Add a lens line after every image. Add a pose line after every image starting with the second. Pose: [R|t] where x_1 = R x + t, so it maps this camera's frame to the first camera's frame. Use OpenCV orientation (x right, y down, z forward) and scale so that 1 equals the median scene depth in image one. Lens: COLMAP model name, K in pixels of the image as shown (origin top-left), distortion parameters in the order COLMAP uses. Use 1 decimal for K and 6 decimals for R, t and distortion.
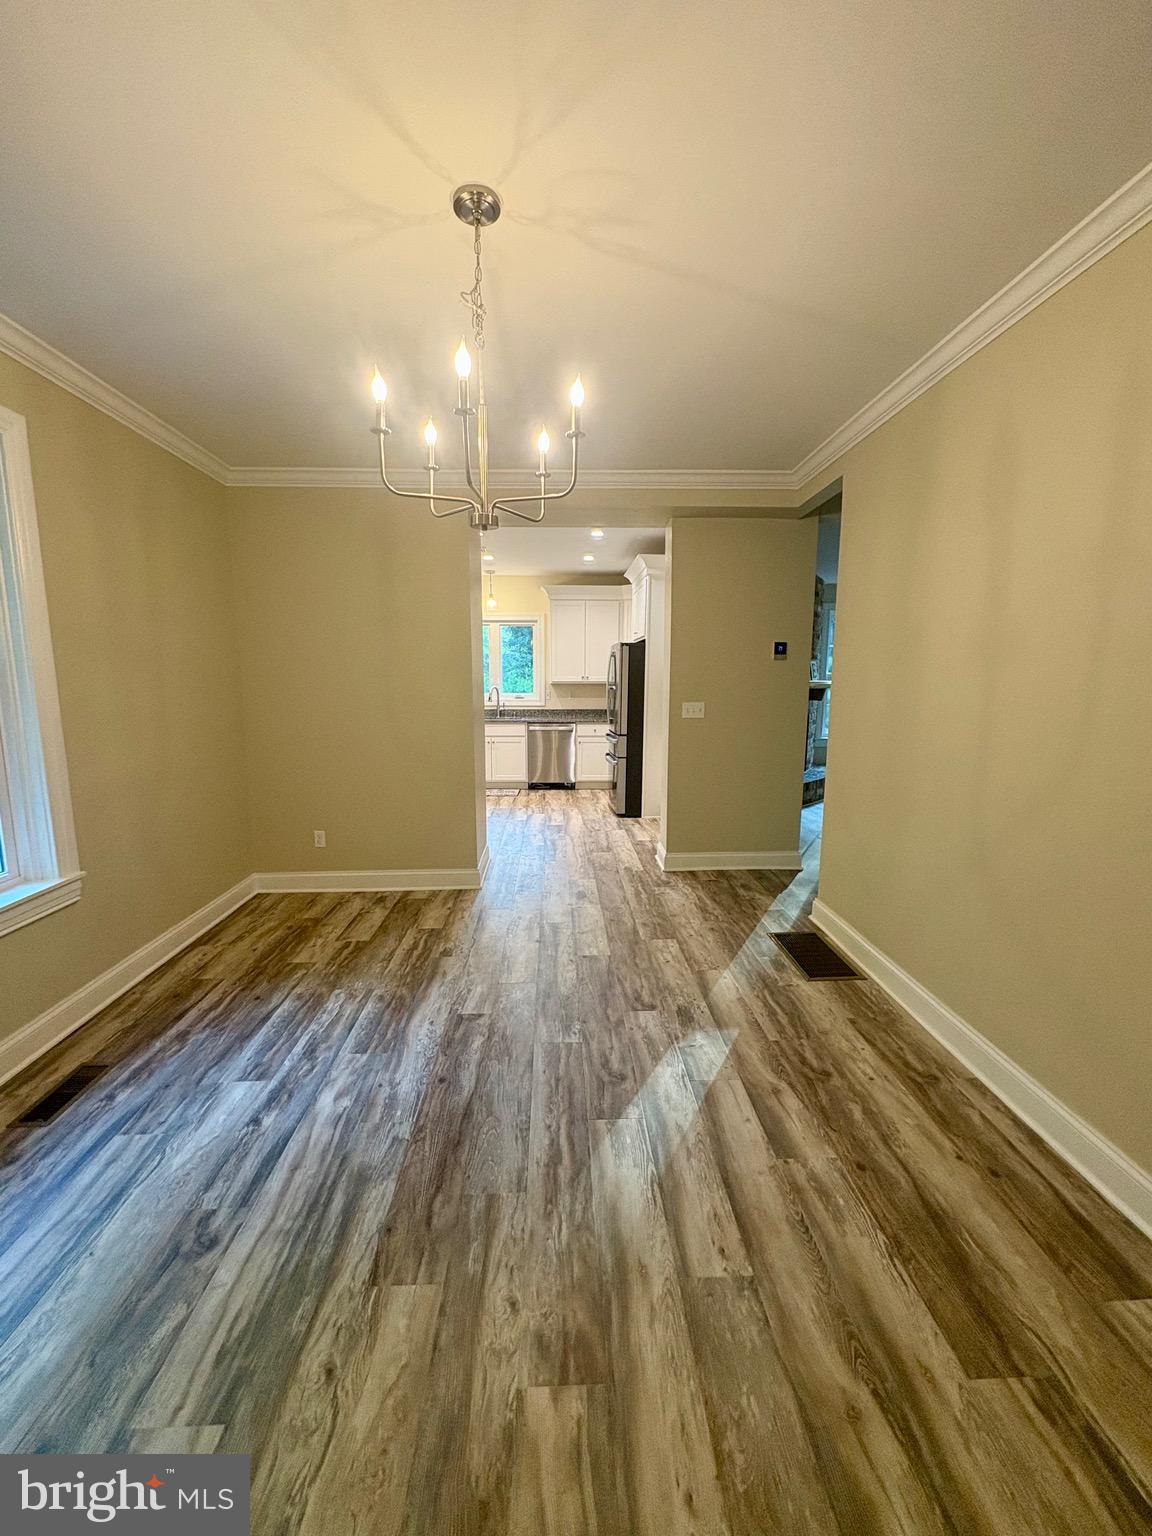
lens RADIAL K [[623.5, 0, 564.9], [0, 623.5, 767.1], [0, 0, 1]] dist [0.000069, -0.000207]
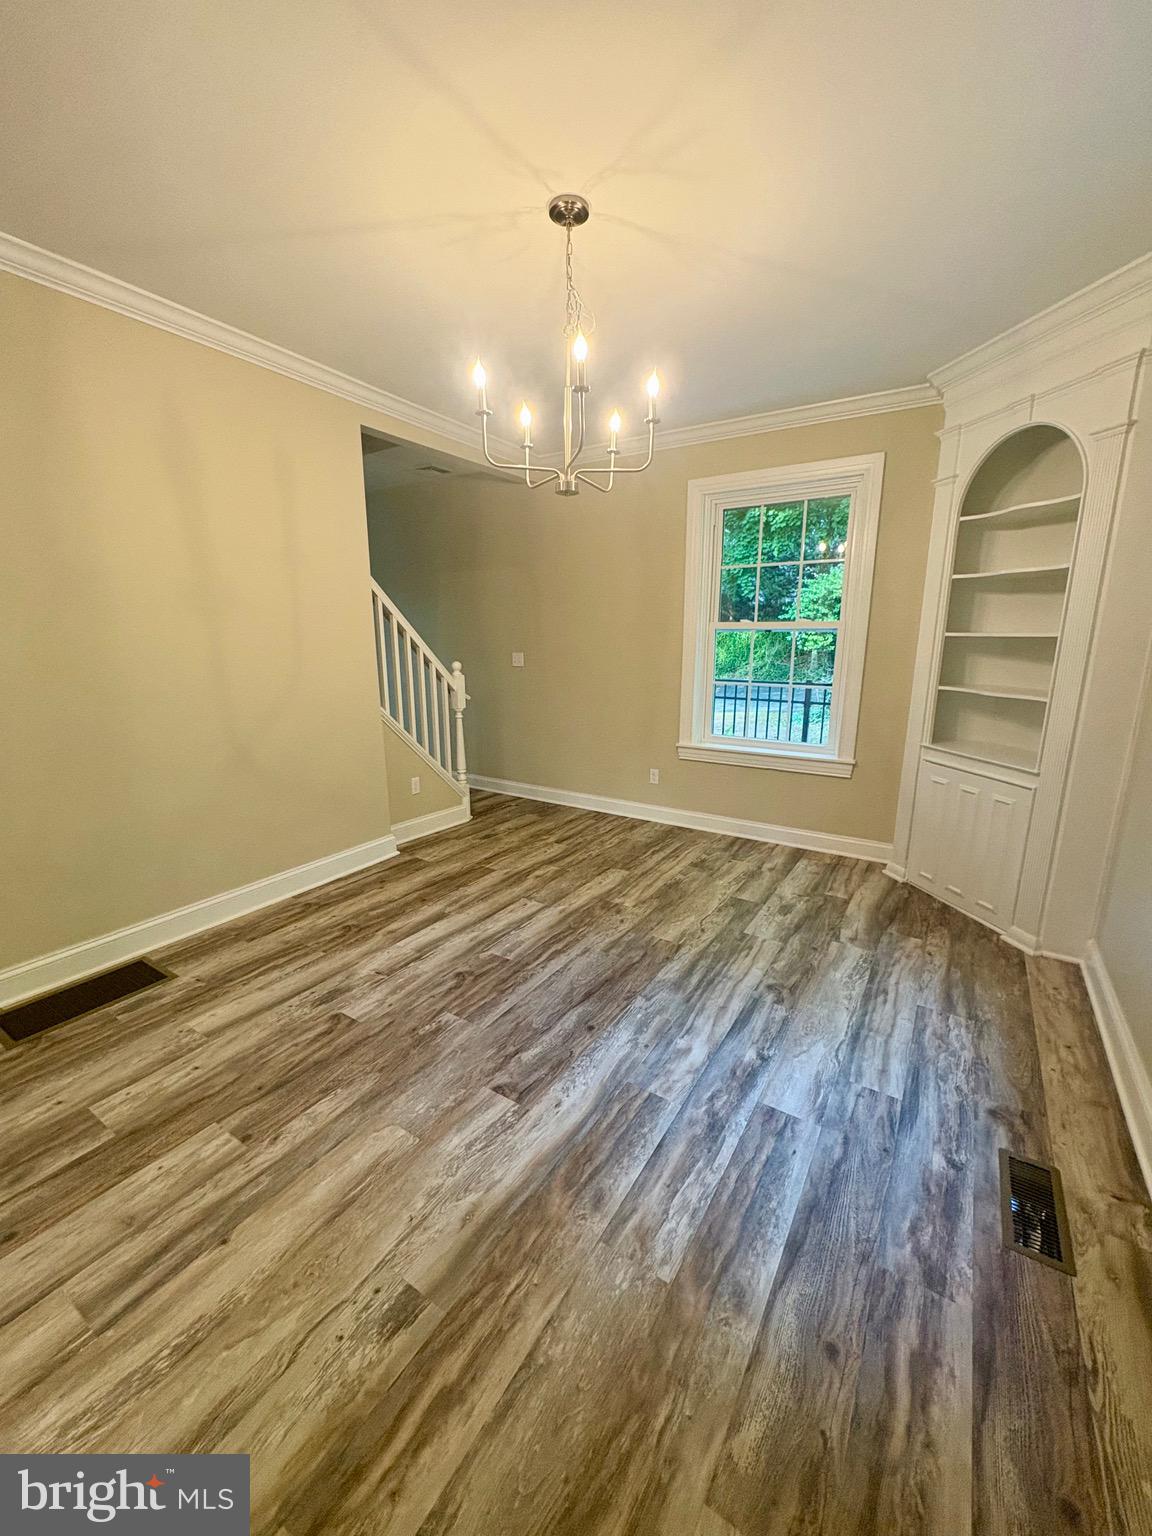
lens RADIAL K [[623.5, 0, 578.1], [0, 623.5, 770.0], [0, 0, 1]] dist [0.000069, -0.000207]
pose [[-0.837042, -0.123278, 0.533070, -0.645601], [0.075711, 0.938816, 0.335995, -0.228541], [-0.541875, 0.321601, -0.776495, 1.603126]]
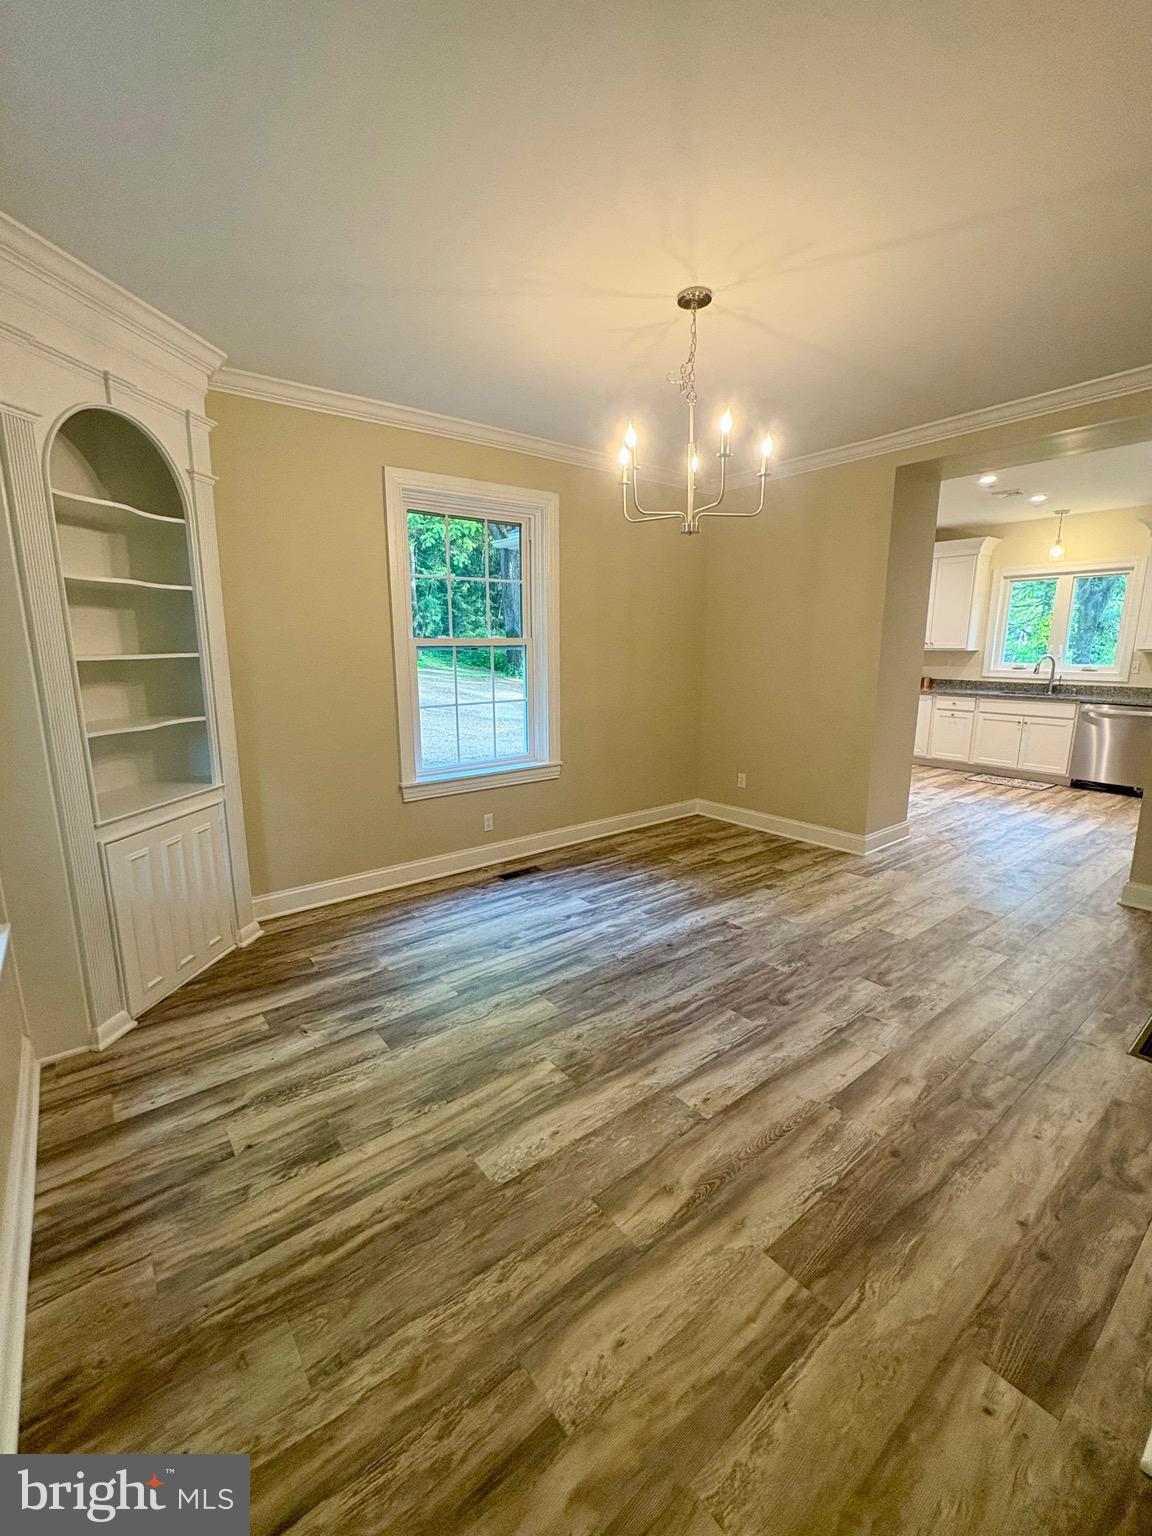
lens RADIAL K [[623.5, 0, 559.2], [0, 623.5, 781.7], [0, 0, 1]] dist [0.000069, -0.000207]
pose [[0.582754, 0.172175, -0.794200, 0.663650], [-0.112438, 0.984981, 0.131032, -0.005111], [0.804832, 0.012939, 0.593361, -0.014280]]
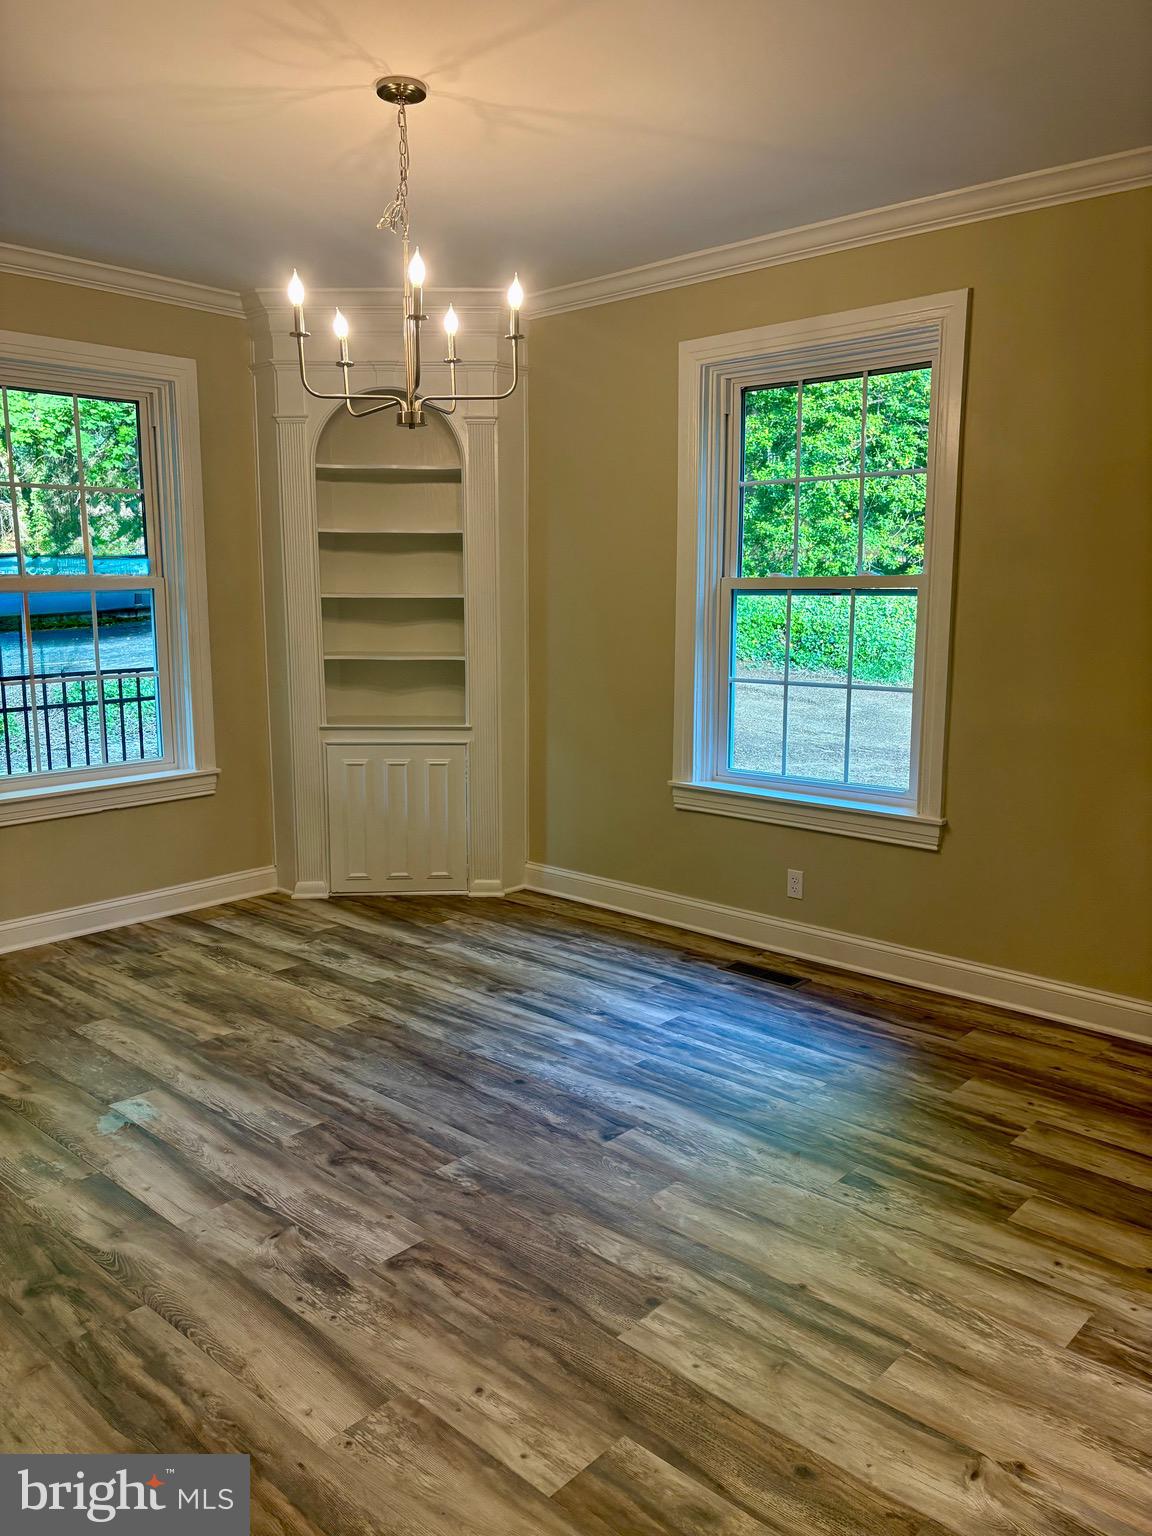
lens RADIAL K [[1129.4, 0, 607.6], [0, 1129.4, 780.0], [0, 0, 1]] dist [0.036379, -0.026843]
pose [[-0.673190, 0.127296, -0.728431, 0.742768], [-0.106825, 0.957998, 0.266137, -0.285652], [0.731713, 0.256975, -0.631316, 1.861360]]
